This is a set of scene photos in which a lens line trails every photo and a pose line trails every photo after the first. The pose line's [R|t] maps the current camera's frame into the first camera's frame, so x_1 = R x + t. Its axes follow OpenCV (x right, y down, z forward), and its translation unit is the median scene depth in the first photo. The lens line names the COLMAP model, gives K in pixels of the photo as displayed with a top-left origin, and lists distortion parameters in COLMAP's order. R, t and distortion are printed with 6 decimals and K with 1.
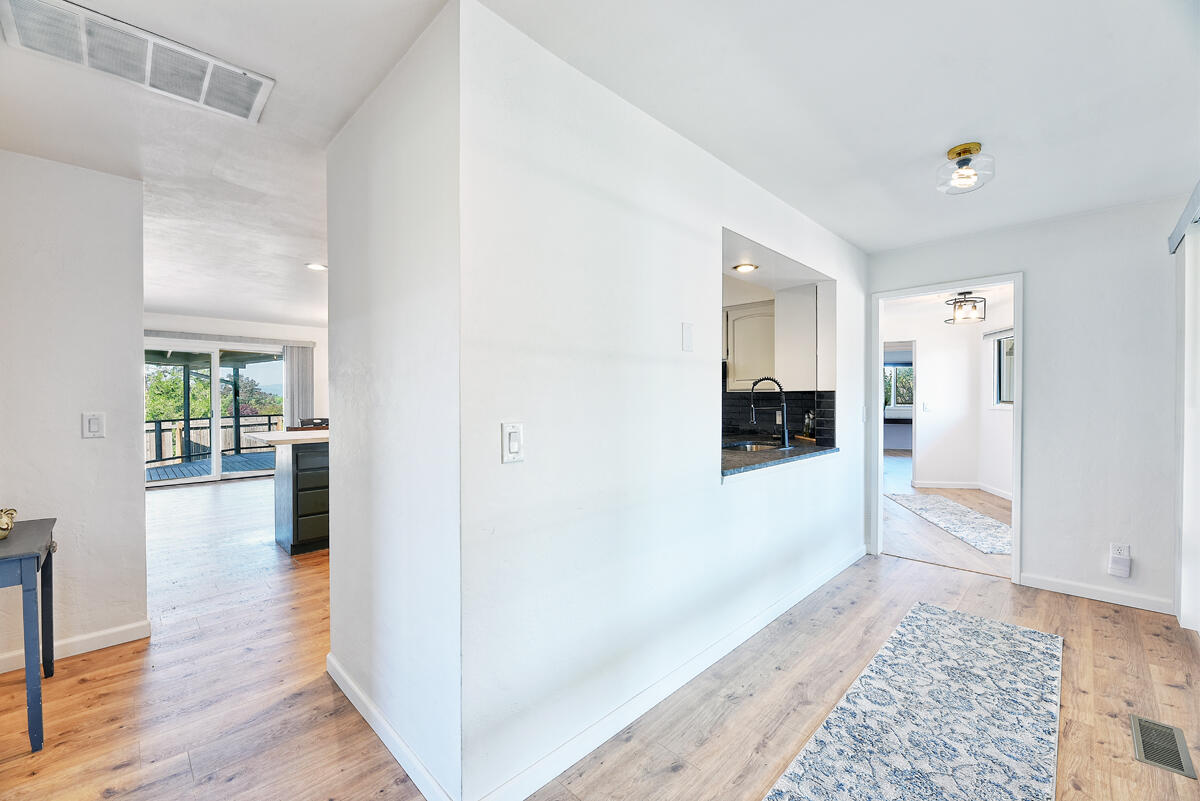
lens RADIAL K [[483.0, 0, 599.2], [0, 483.0, 401.2], [0, 0, 1]] dist [-0.001090, -0.002972]
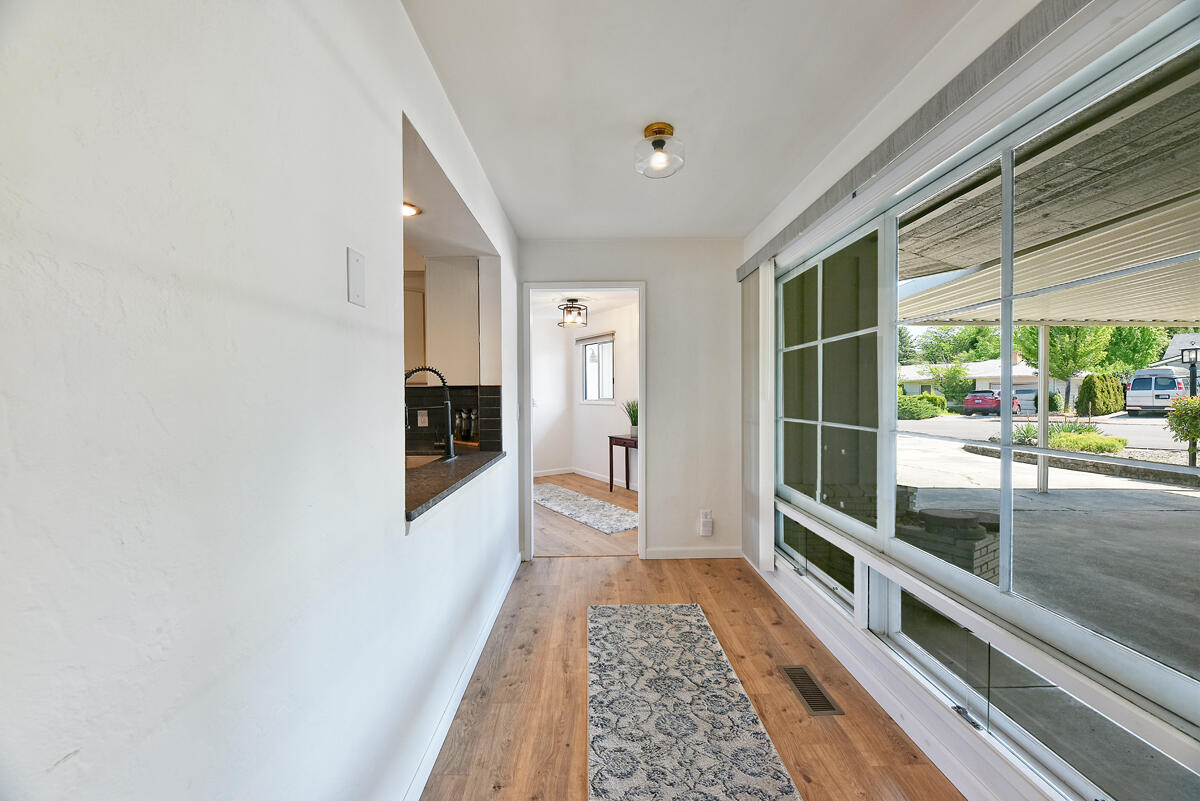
lens RADIAL K [[483.0, 0, 598.9], [0, 483.0, 402.2], [0, 0, 1]] dist [-0.001090, -0.002972]
pose [[0.693573, -0.015157, 0.720227, -0.011770], [0.010634, 0.999885, 0.010801, 0.000367], [-0.720308, 0.000168, 0.693654, 0.347671]]
